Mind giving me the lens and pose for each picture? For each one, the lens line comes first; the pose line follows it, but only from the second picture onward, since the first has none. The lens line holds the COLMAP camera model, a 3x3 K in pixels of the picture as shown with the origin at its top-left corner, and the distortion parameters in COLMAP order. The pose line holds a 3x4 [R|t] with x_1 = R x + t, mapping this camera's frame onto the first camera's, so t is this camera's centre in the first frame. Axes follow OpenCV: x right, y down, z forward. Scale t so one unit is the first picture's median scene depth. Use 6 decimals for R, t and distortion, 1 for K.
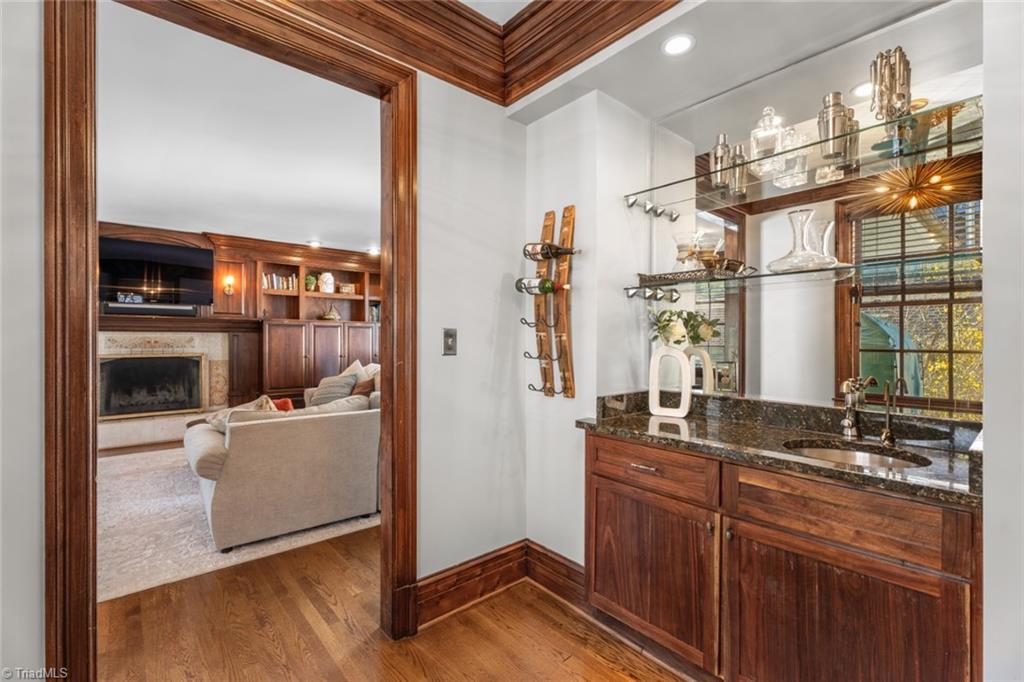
lens RADIAL K [[453.5, 0, 512.0], [0, 453.5, 341.0], [0, 0, 1]] dist [0.001138, -0.000135]
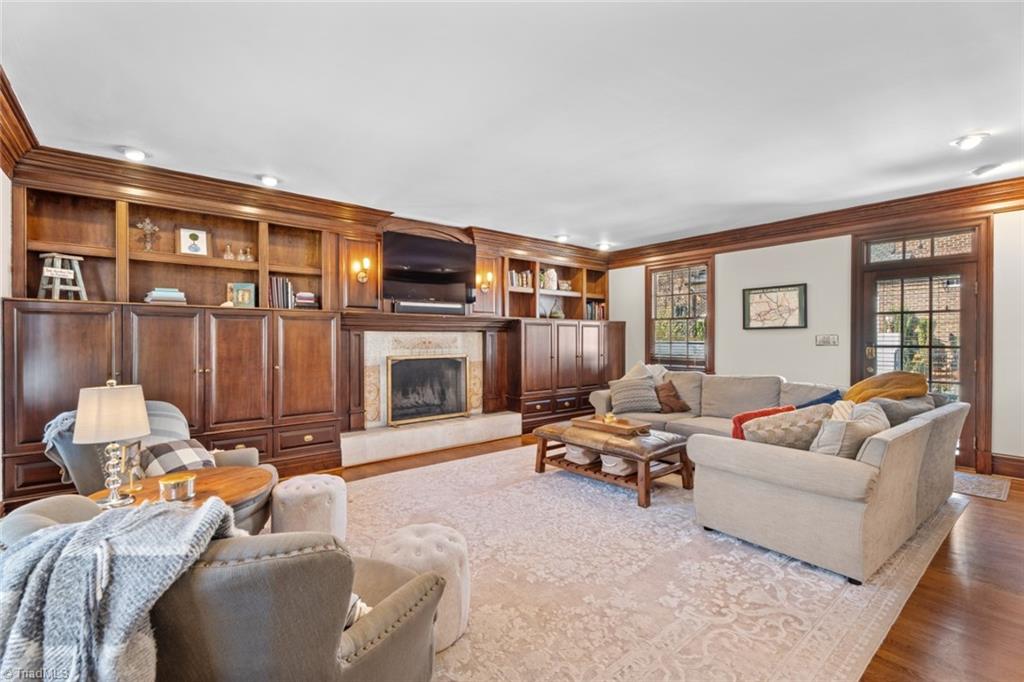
lens RADIAL K [[453.5, 0, 512.0], [0, 453.5, 341.0], [0, 0, 1]] dist [0.001138, -0.000135]
pose [[0.999955, -0.004461, -0.008427, -0.557498], [0.004515, 0.999969, 0.006420, -0.005747], [0.008398, -0.006457, 0.999944, 0.048789]]
